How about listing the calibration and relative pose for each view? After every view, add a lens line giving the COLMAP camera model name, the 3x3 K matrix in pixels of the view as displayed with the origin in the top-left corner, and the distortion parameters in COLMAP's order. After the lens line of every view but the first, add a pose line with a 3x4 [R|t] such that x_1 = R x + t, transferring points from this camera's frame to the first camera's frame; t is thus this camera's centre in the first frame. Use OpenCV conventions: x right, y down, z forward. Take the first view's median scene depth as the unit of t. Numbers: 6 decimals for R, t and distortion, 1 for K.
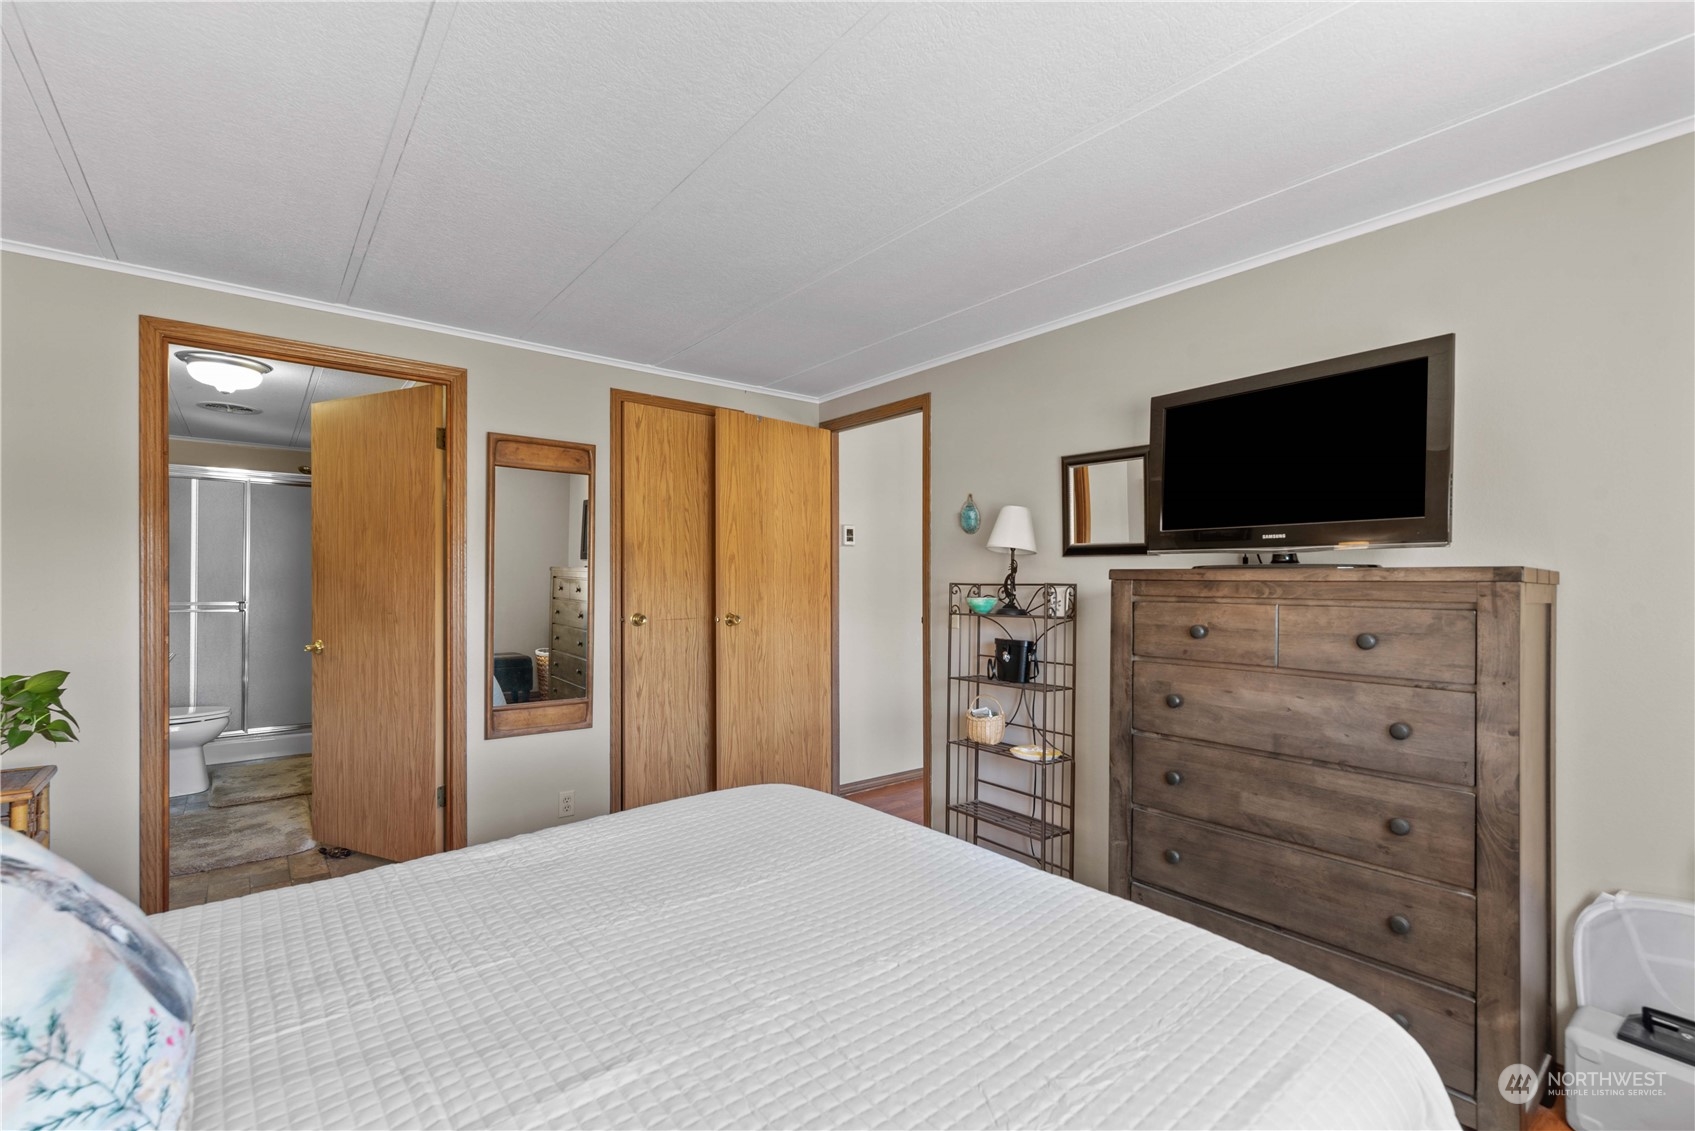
lens RADIAL K [[739.1, 0, 849.5], [0, 739.1, 579.1], [0, 0, 1]] dist [0.000650, 0.000509]
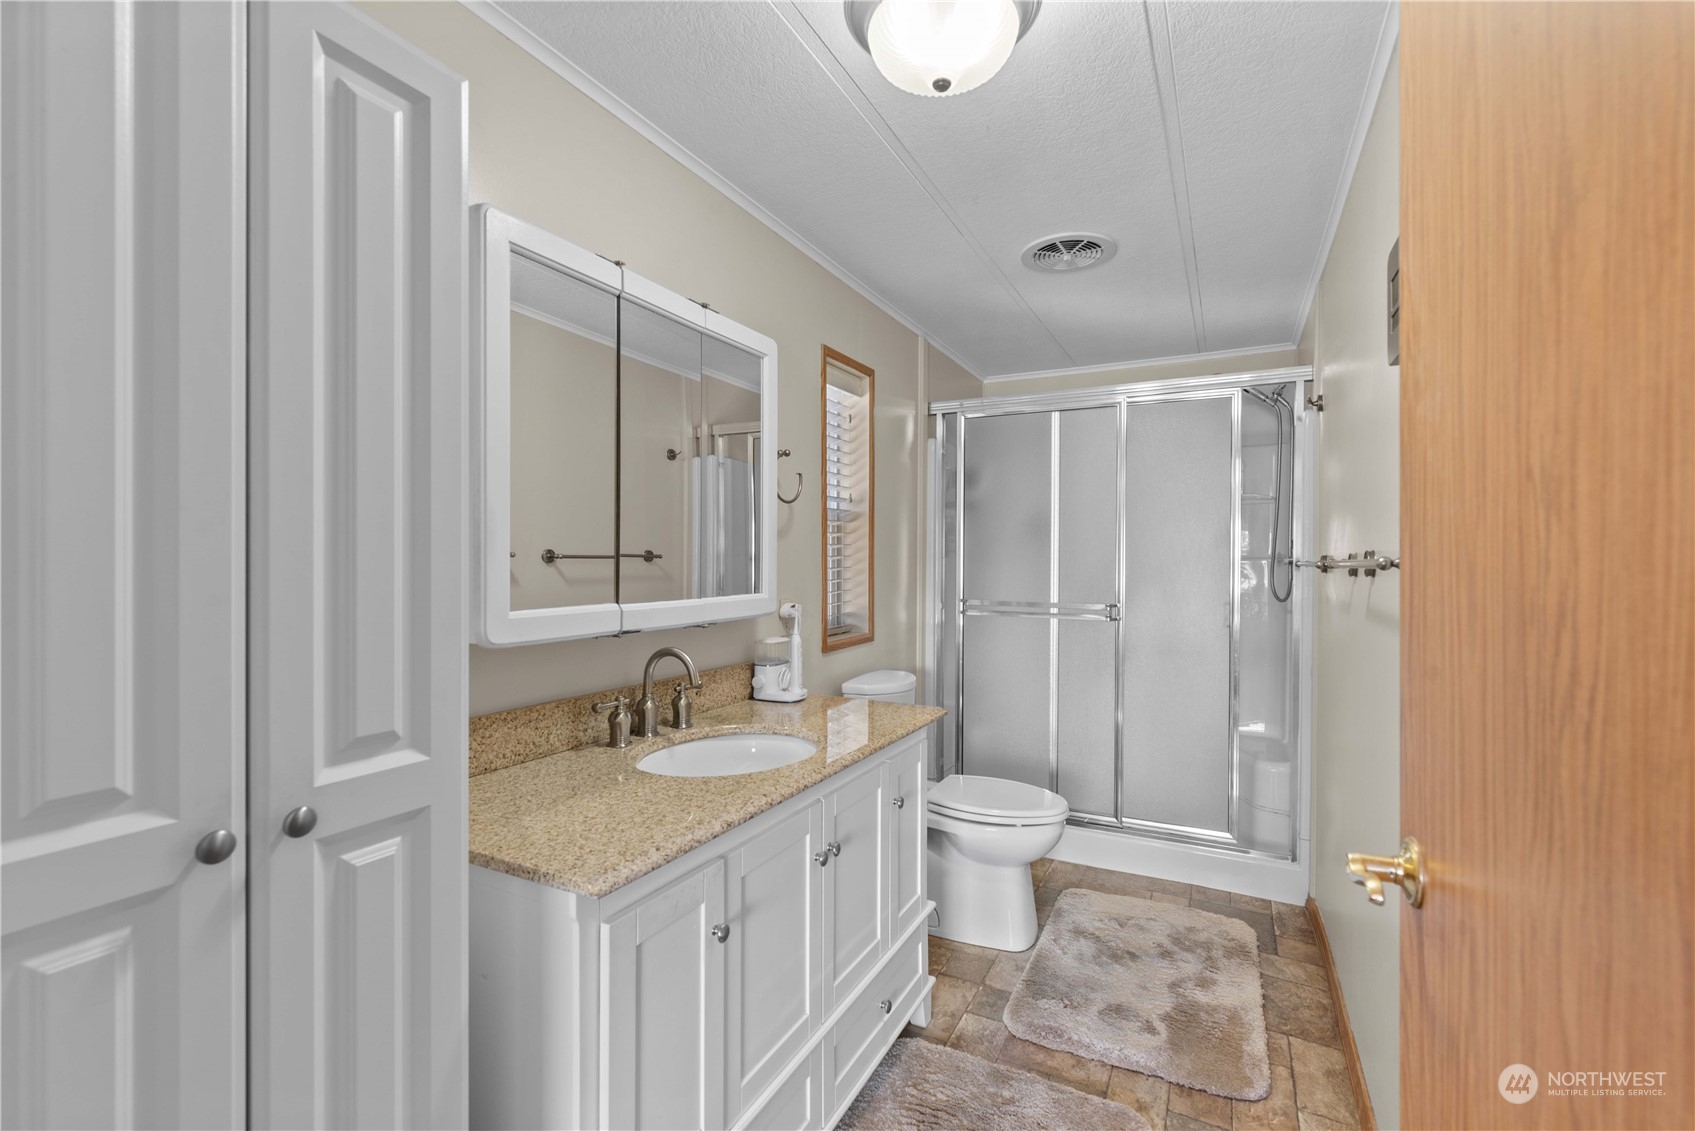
lens RADIAL K [[739.1, 0, 848.7], [0, 739.1, 564.7], [0, 0, 1]] dist [0.000650, 0.000509]
pose [[0.390785, -0.003919, -0.920474, -0.358132], [0.000689, 0.999992, -0.003965, 0.000735], [0.920482, 0.000916, 0.390785, 0.578974]]
